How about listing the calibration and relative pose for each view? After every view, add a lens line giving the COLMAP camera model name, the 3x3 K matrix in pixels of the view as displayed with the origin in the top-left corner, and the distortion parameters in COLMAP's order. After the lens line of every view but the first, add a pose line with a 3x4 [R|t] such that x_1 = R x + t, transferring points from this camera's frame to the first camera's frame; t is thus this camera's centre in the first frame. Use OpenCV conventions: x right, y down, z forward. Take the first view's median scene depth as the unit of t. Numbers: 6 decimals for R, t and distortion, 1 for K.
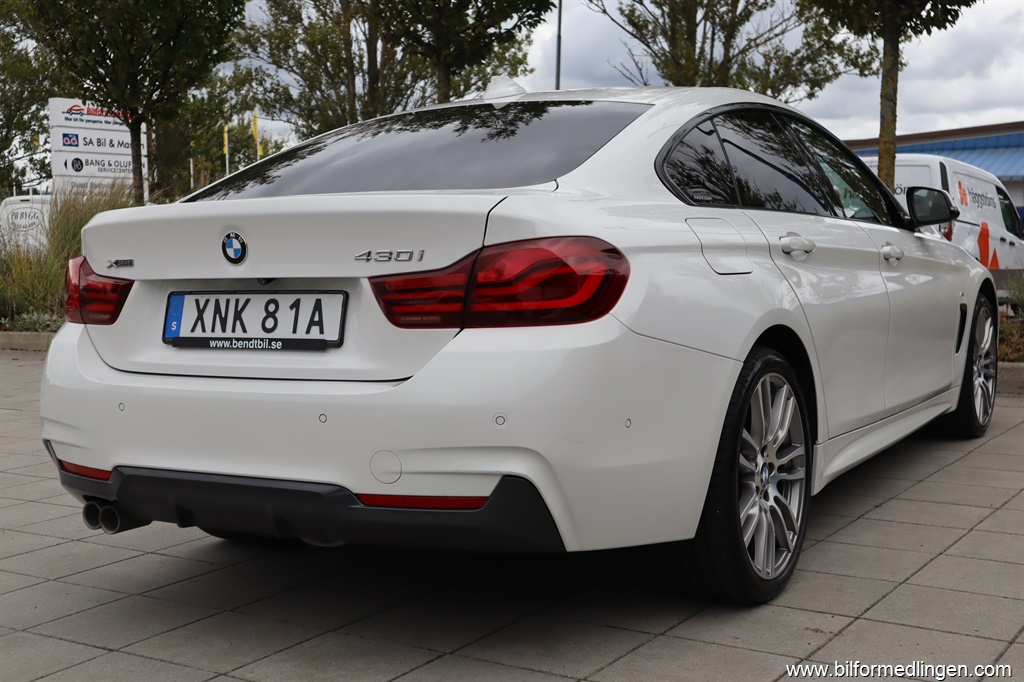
lens RADIAL K [[1288.9, 0, 510.0], [0, 1288.9, 341.6], [0, 0, 1]] dist [0.011037, 0.000000]
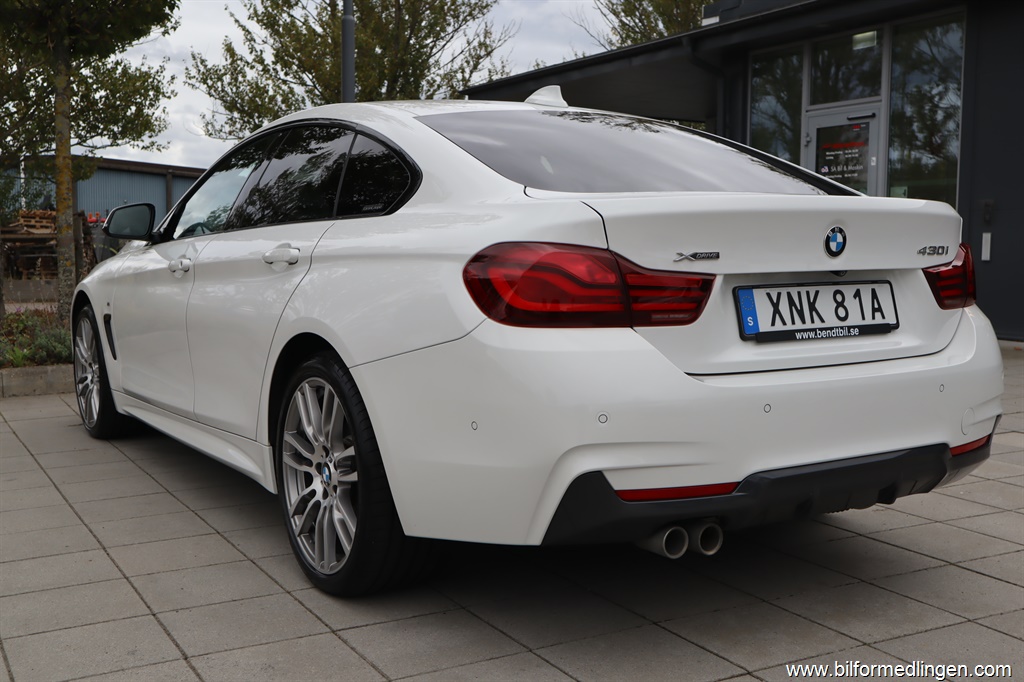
lens RADIAL K [[1158.2, 0, 511.1], [0, 1158.2, 343.5], [0, 0, 1]] dist [0.030690, 0.000000]
pose [[0.454269, -0.058008, 0.888974, -1.163313], [0.060701, 0.997574, 0.034076, -0.037609], [-0.888794, 0.038482, 0.456688, 0.795929]]
